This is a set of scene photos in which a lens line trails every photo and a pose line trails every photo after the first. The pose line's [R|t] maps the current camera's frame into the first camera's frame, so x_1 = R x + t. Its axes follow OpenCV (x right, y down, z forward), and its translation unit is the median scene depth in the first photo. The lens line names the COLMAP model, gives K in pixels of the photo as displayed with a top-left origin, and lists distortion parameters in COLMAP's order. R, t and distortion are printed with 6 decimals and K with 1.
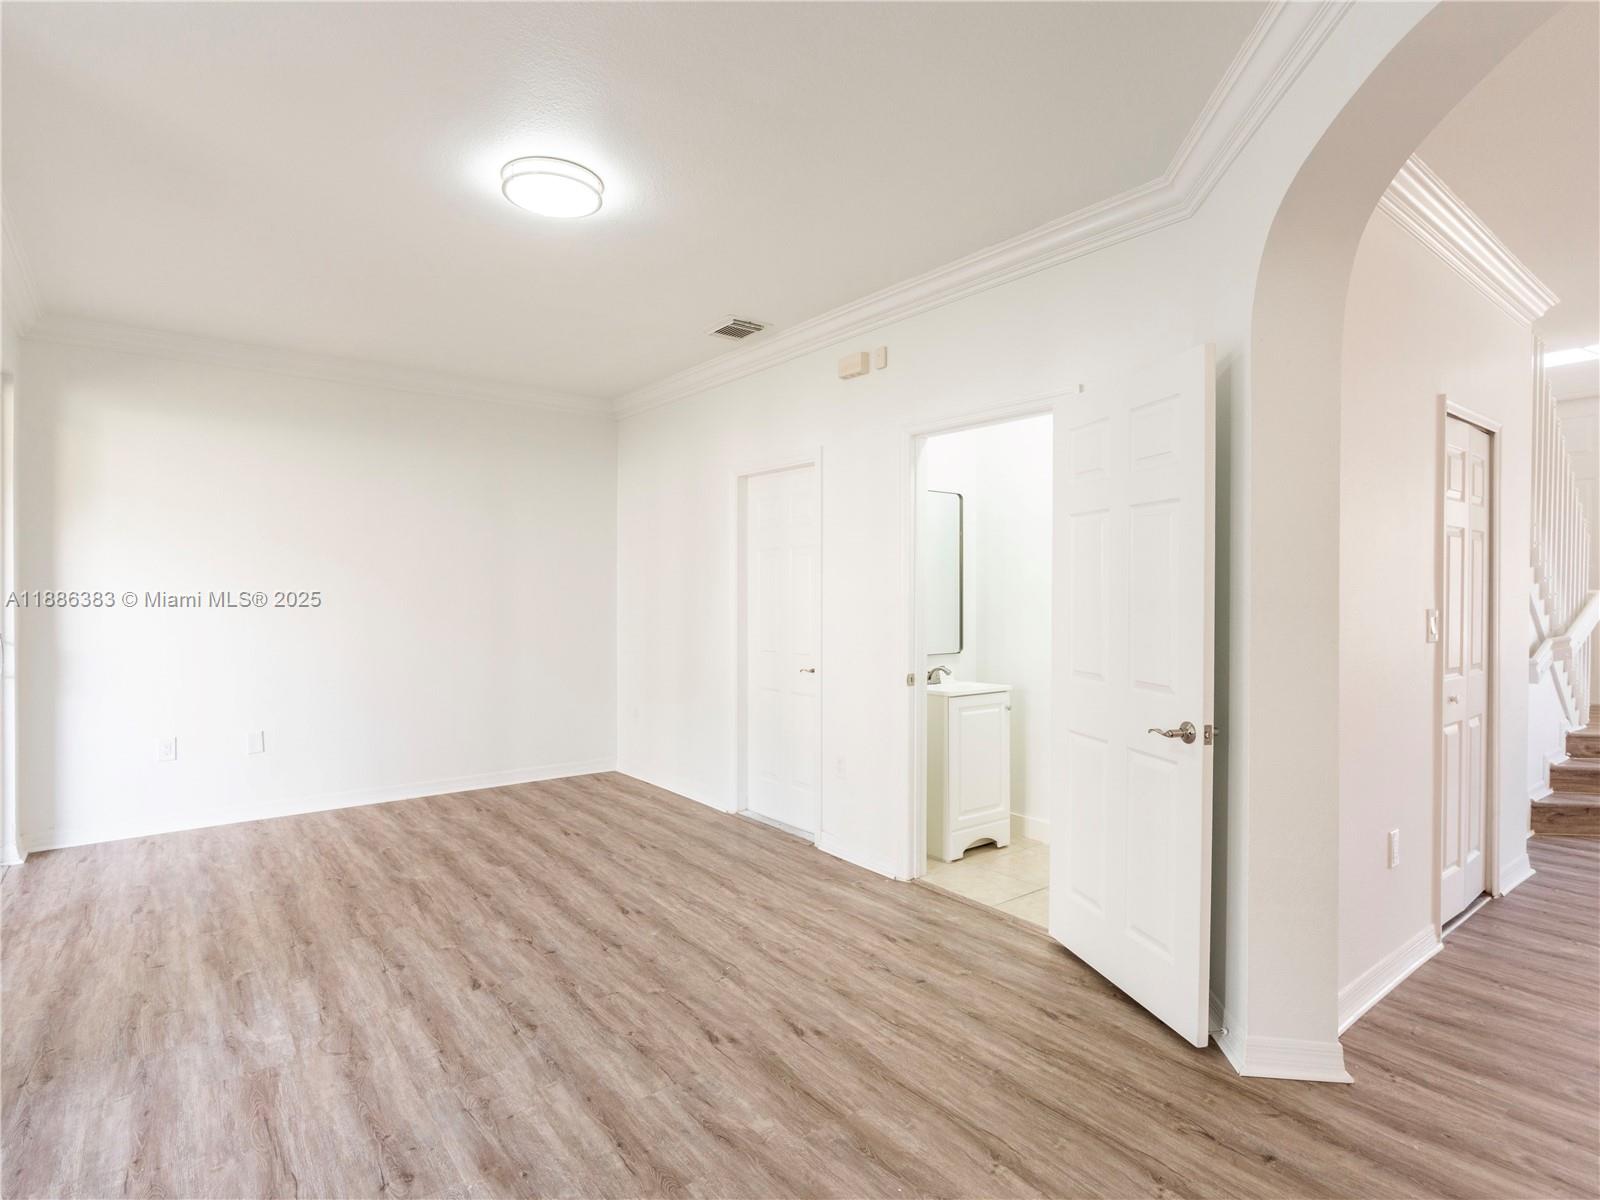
lens RADIAL K [[828.7, 0, 799.6], [0, 828.7, 596.0], [0, 0, 1]] dist [-0.004085, 0.000480]
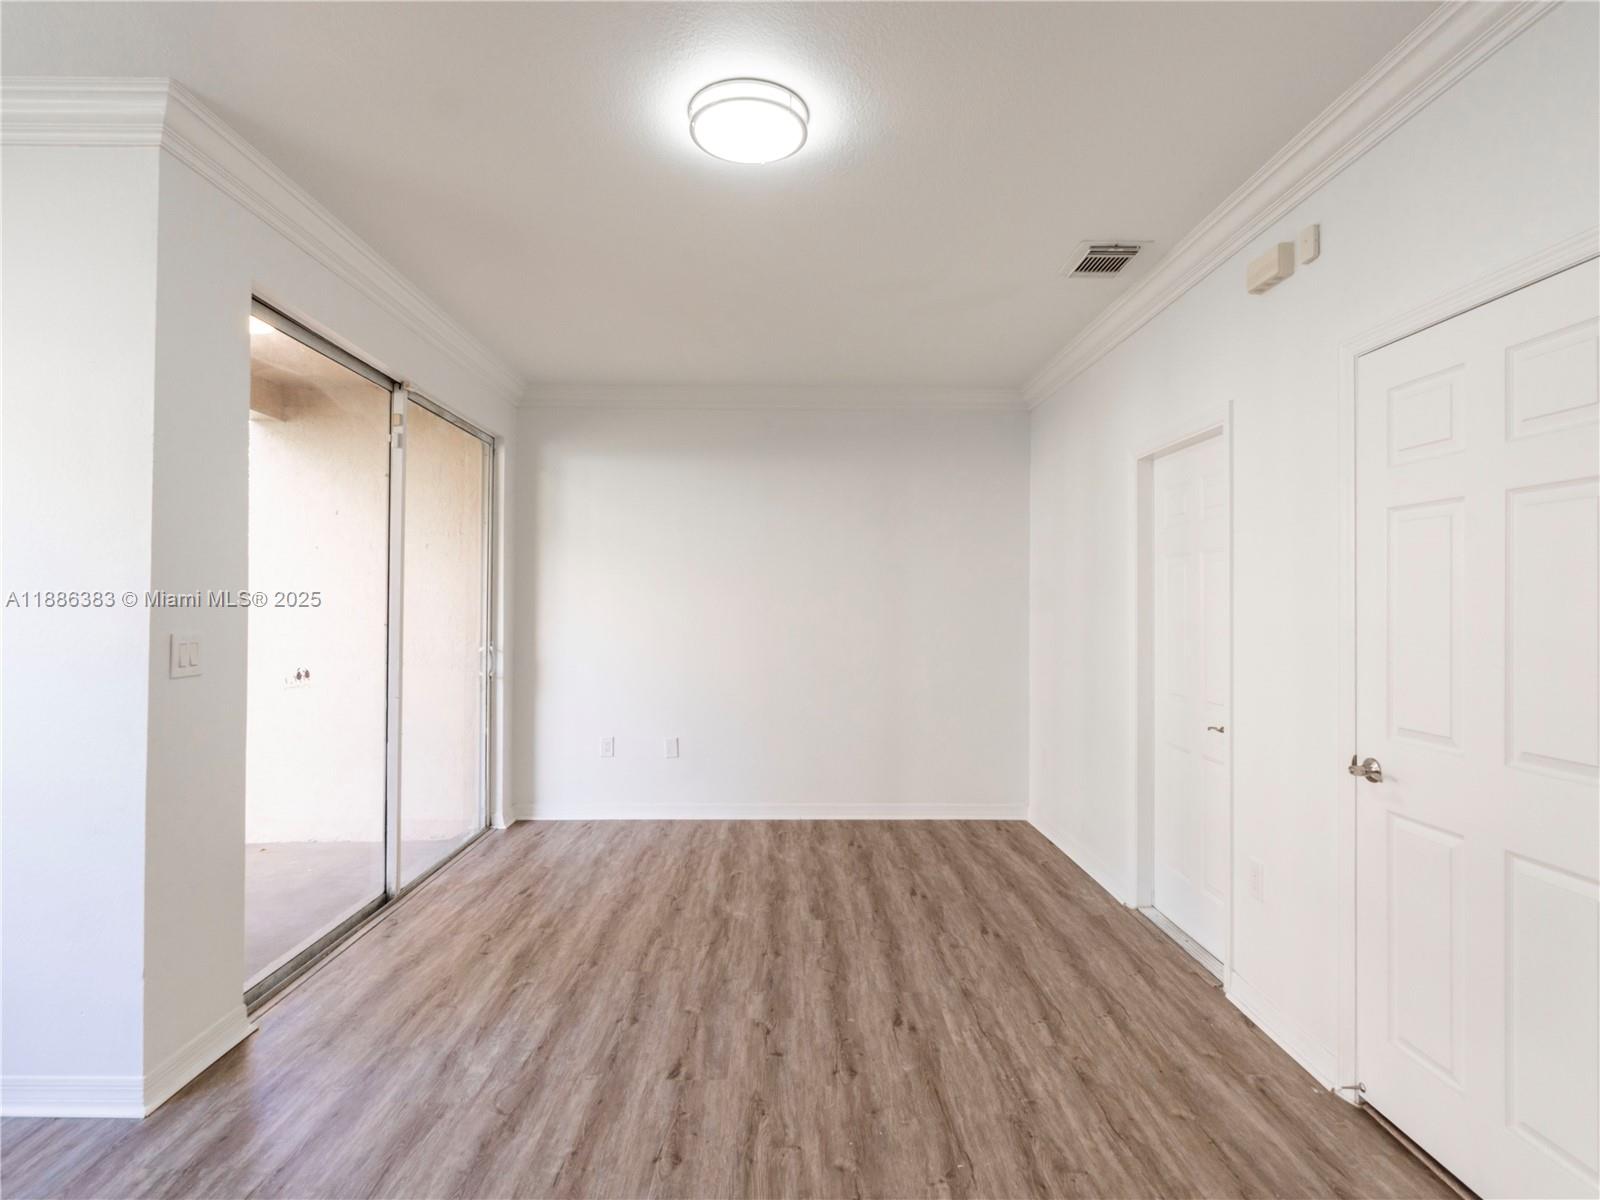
lens RADIAL K [[828.7, 0, 799.6], [0, 828.7, 596.0], [0, 0, 1]] dist [-0.004085, 0.000480]
pose [[0.799532, -0.005384, -0.600599, 0.204496], [-0.005400, 0.999855, -0.016152, -0.010380], [0.600599, 0.016157, 0.799387, 0.336924]]
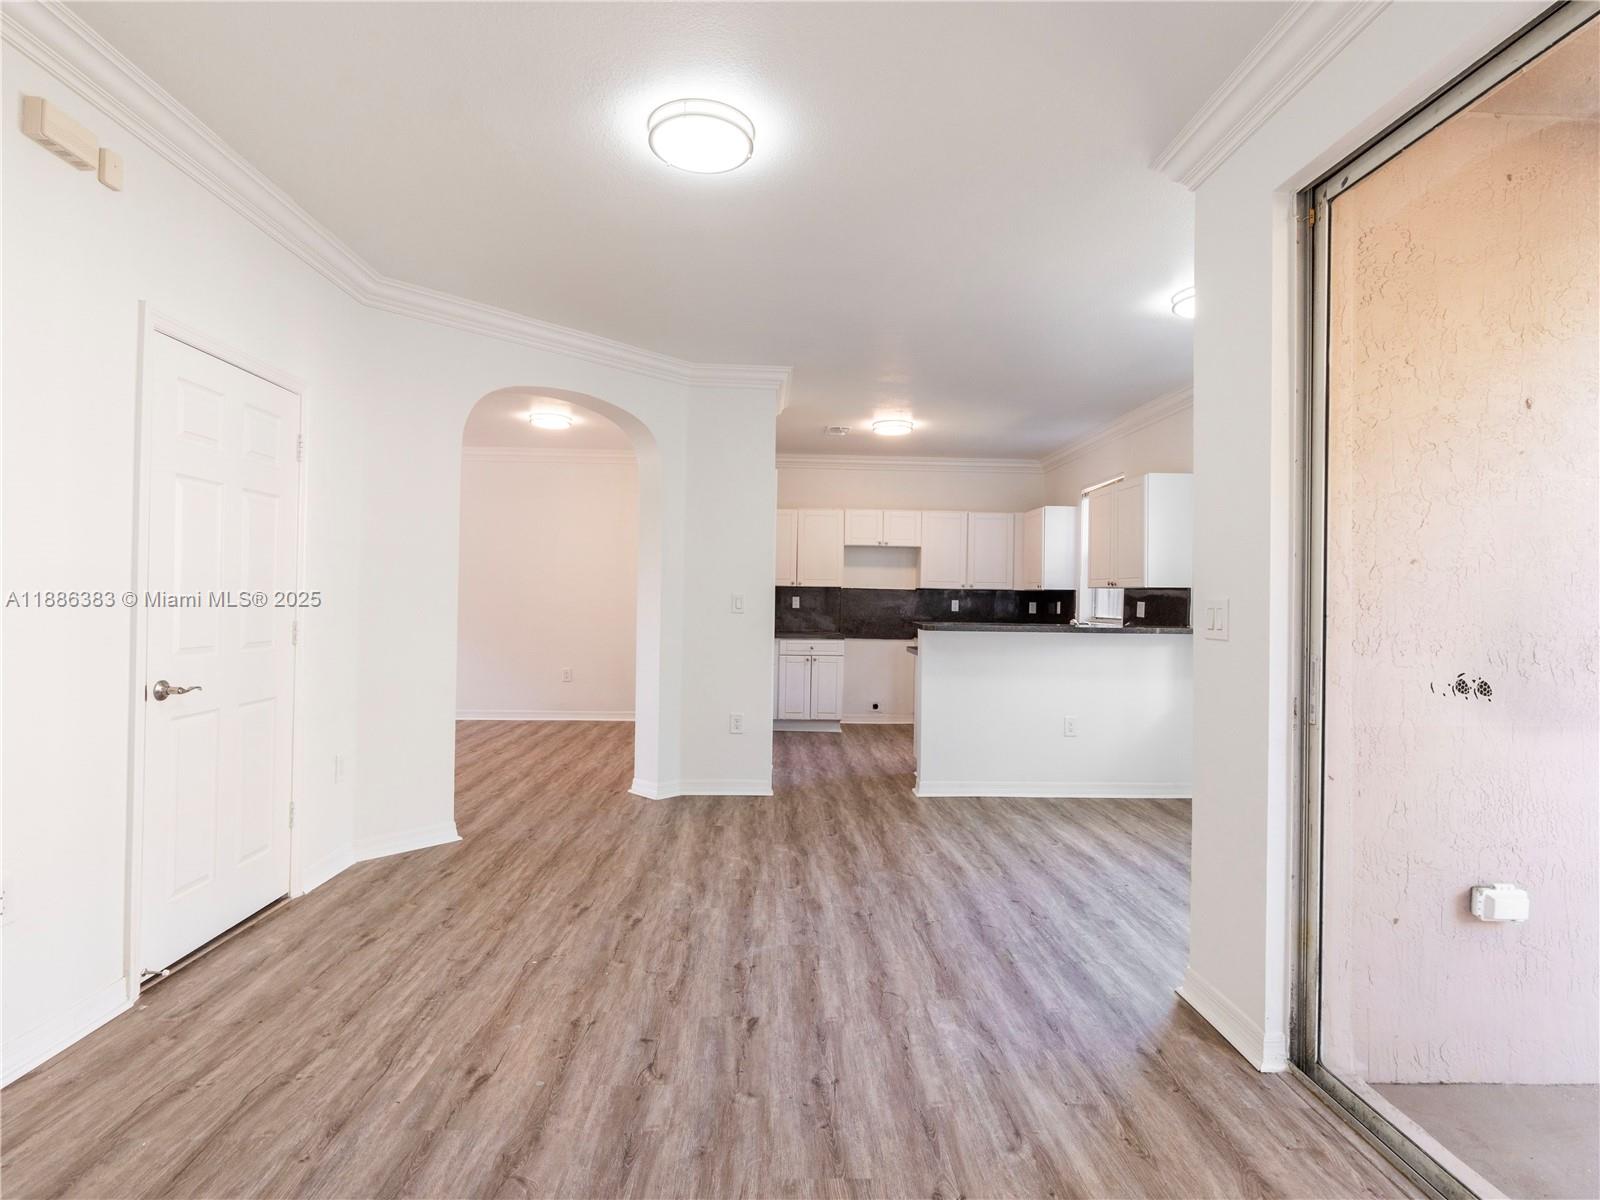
lens RADIAL K [[828.7, 0, 799.6], [0, 828.7, 596.0], [0, 0, 1]] dist [-0.004085, 0.000480]
pose [[-0.812298, -0.013062, 0.583096, -0.822901], [-0.016446, 0.999865, -0.000512, 0.018275], [-0.583010, -0.010006, -0.812403, 1.483712]]
